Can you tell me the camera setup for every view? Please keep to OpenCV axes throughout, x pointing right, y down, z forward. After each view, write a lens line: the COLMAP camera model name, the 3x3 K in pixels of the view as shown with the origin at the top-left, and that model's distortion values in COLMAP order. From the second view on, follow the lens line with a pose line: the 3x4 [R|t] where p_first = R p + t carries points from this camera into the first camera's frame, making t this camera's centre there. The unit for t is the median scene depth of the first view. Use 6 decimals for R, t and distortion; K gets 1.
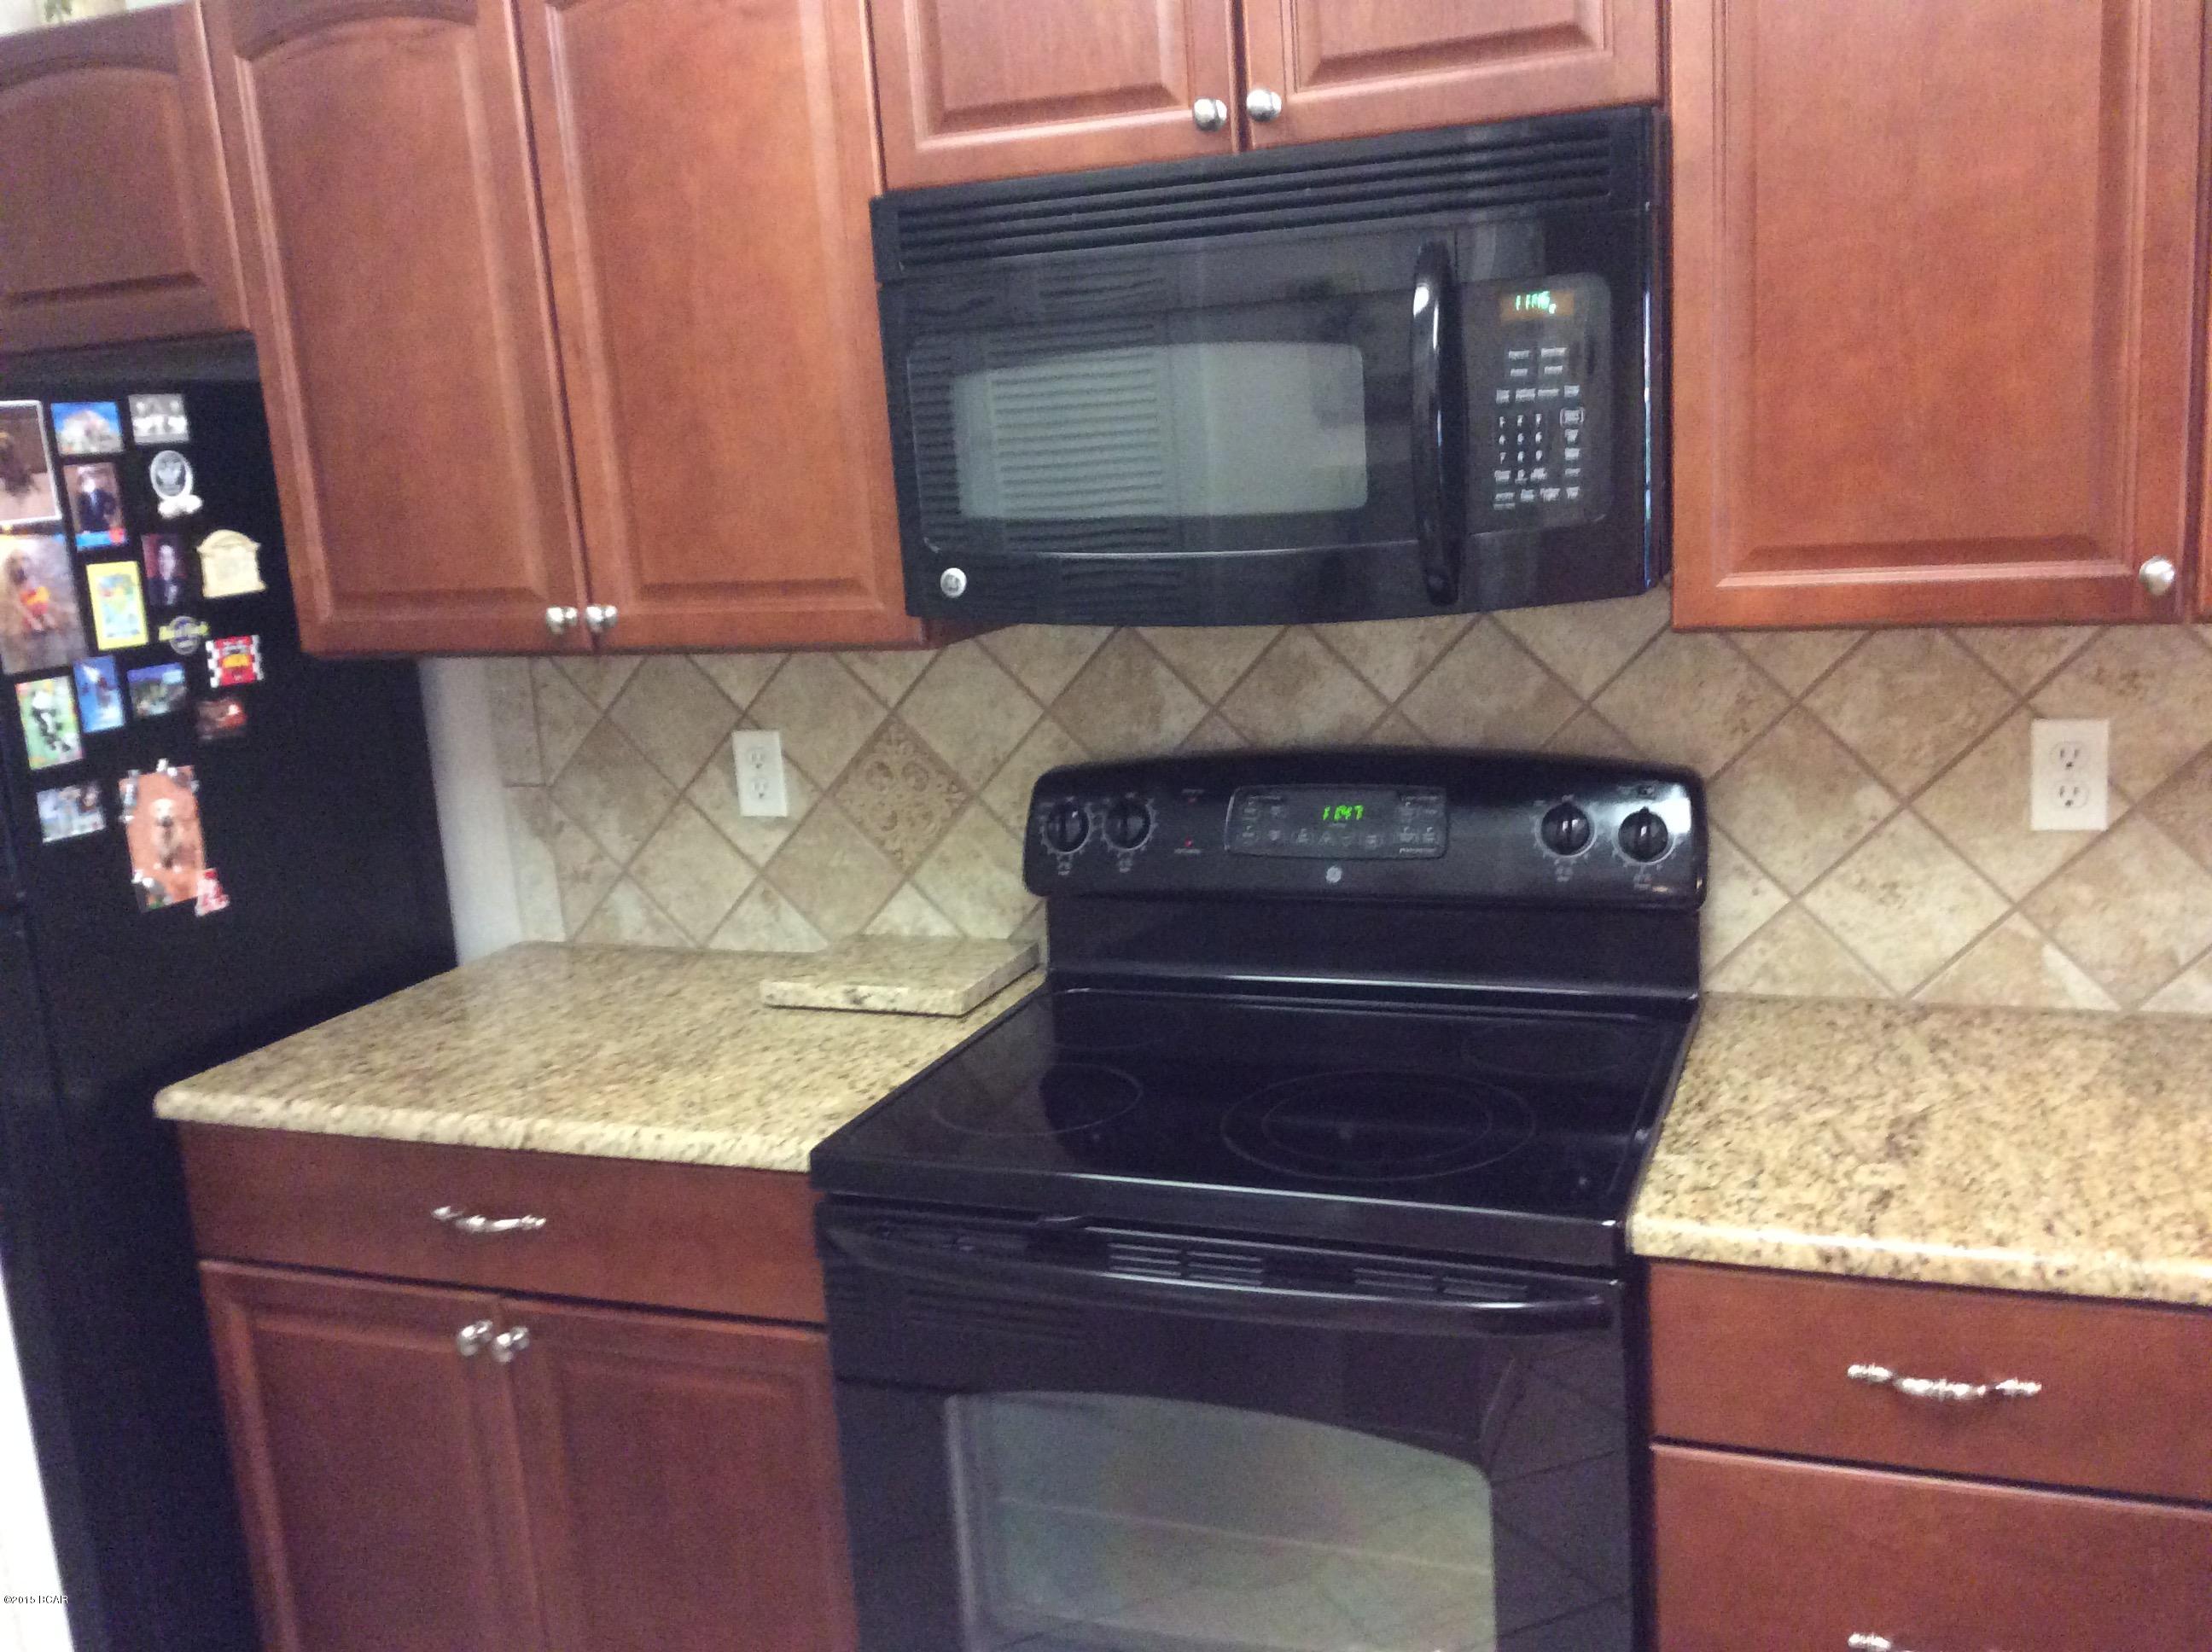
lens RADIAL K [[2005.6, 0, 1114.6], [0, 2005.6, 837.7], [0, 0, 1]] dist [0.137312, -0.273460]
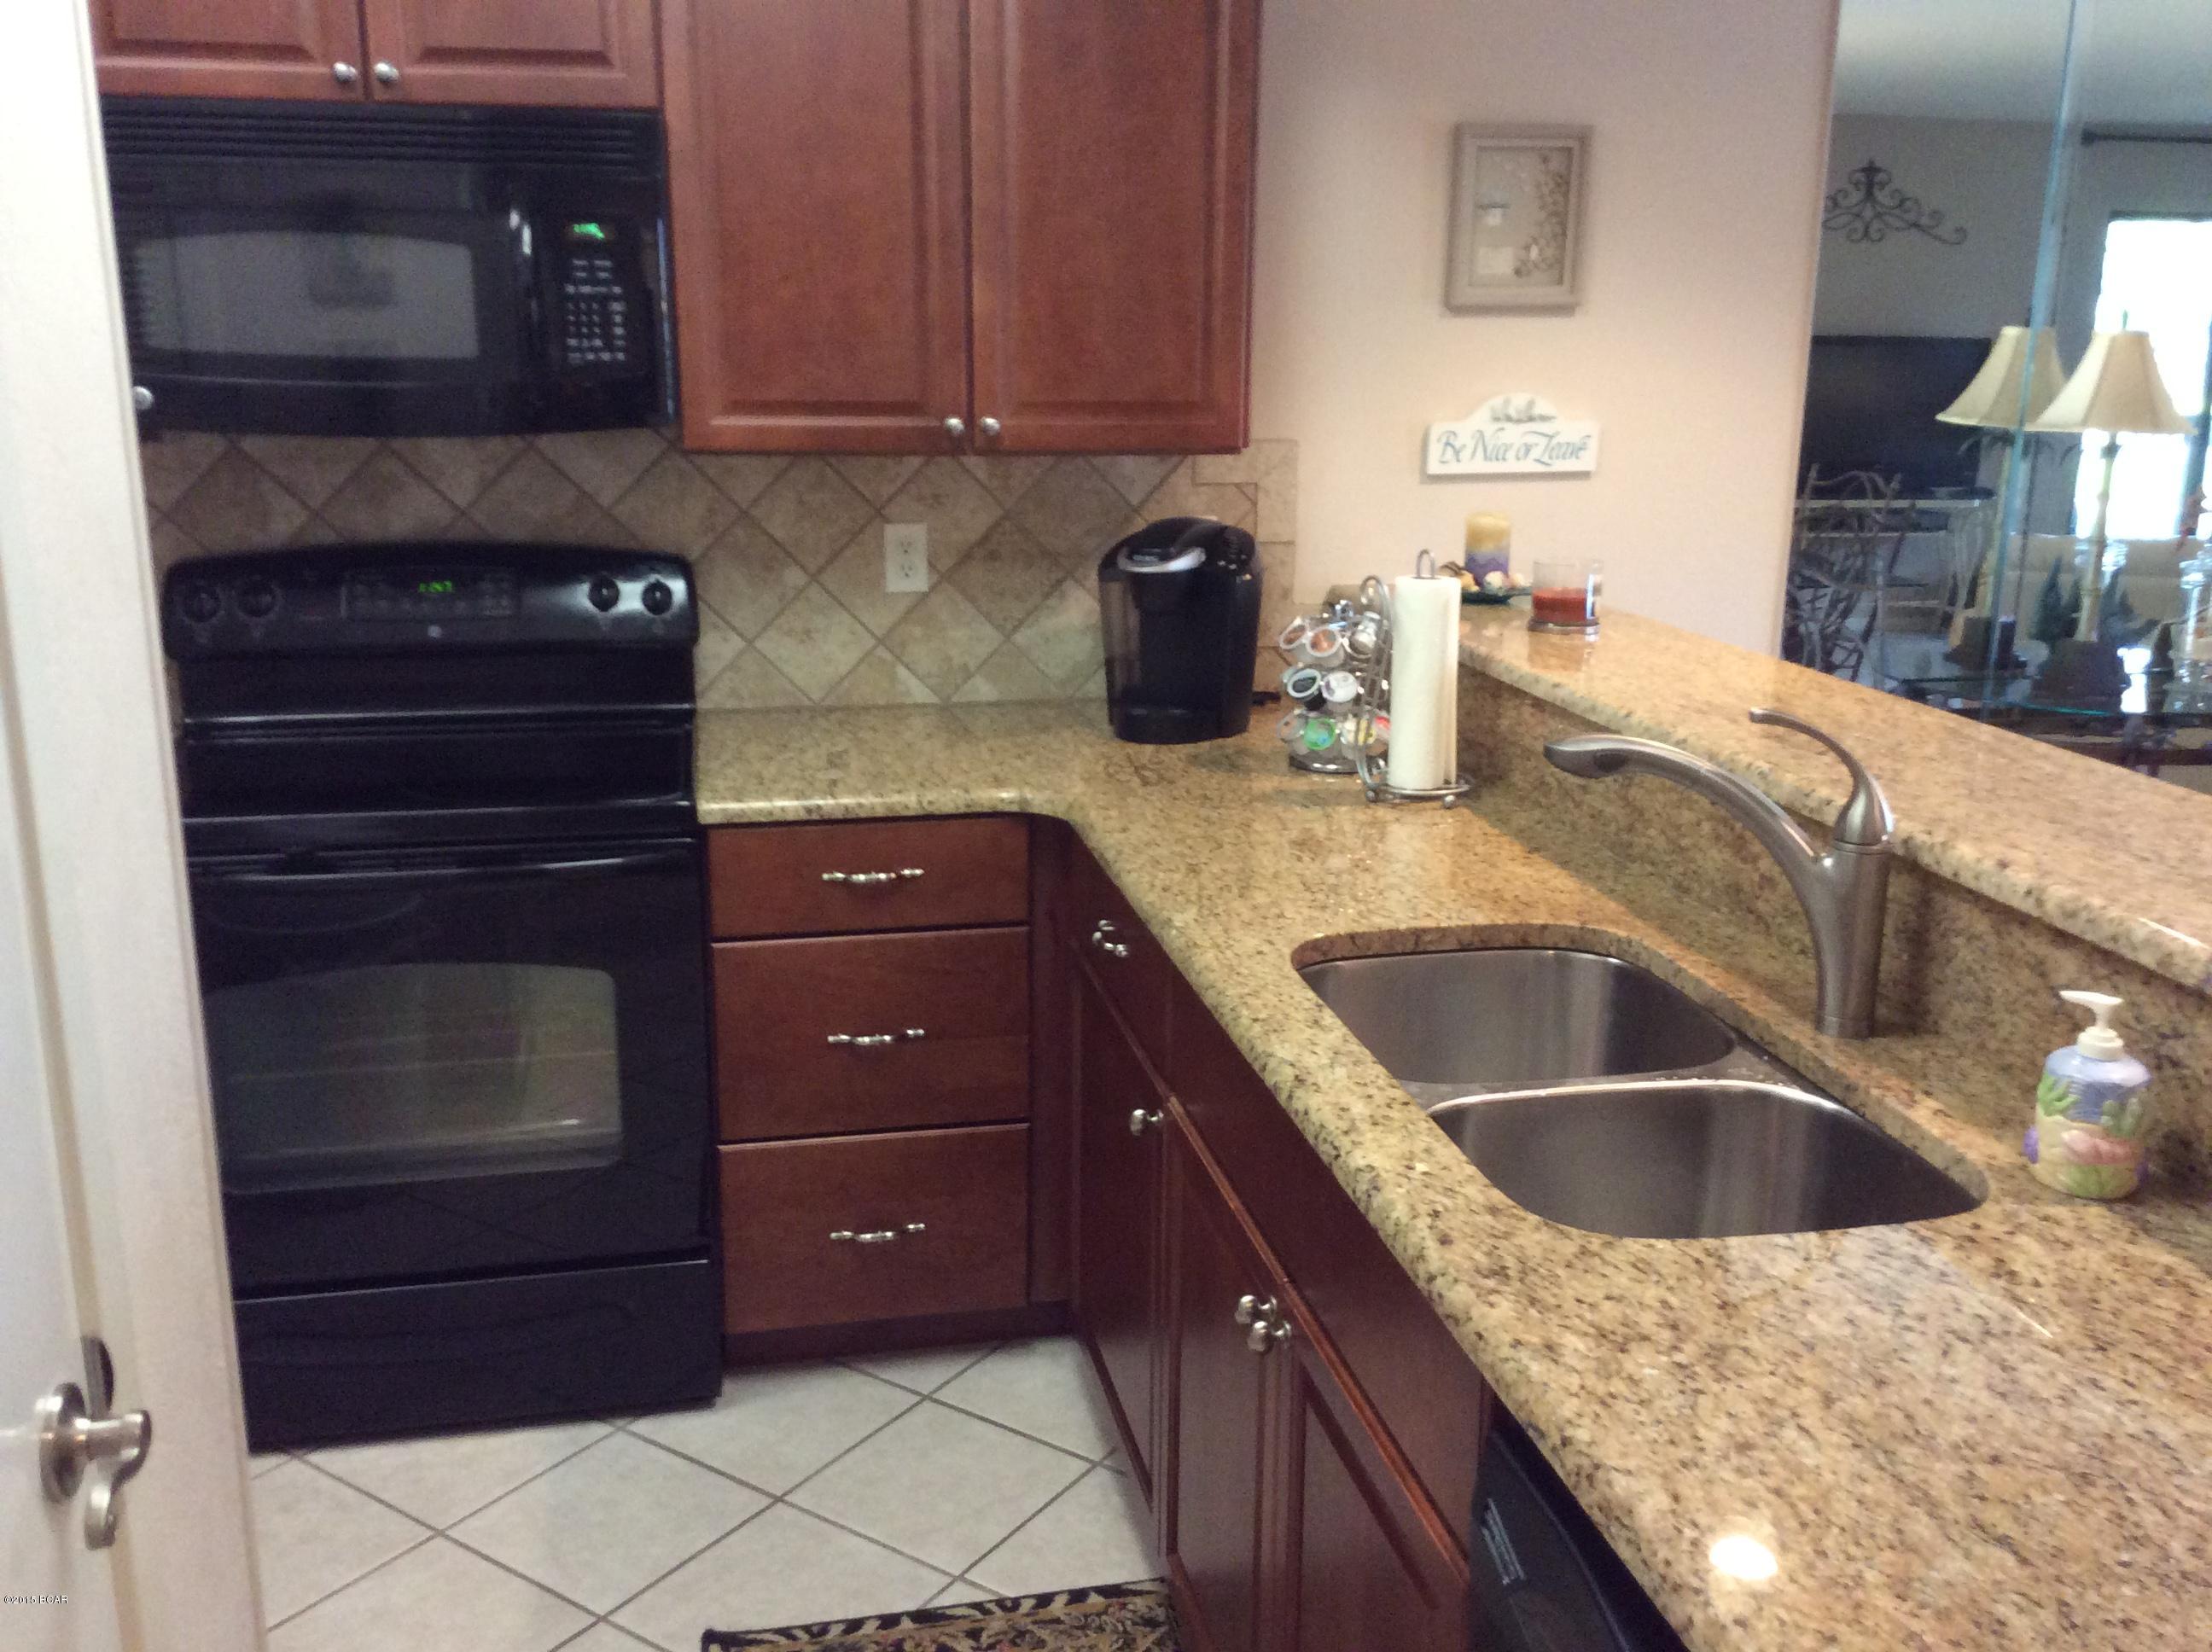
lens RADIAL K [[2005.6, 0, 1114.6], [0, 2005.6, 837.7], [0, 0, 1]] dist [0.137312, -0.273460]
pose [[0.836889, -0.063842, 0.543637, -0.305970], [0.048317, 0.997914, 0.042810, 0.140281], [-0.545236, -0.009560, 0.838228, -0.484559]]
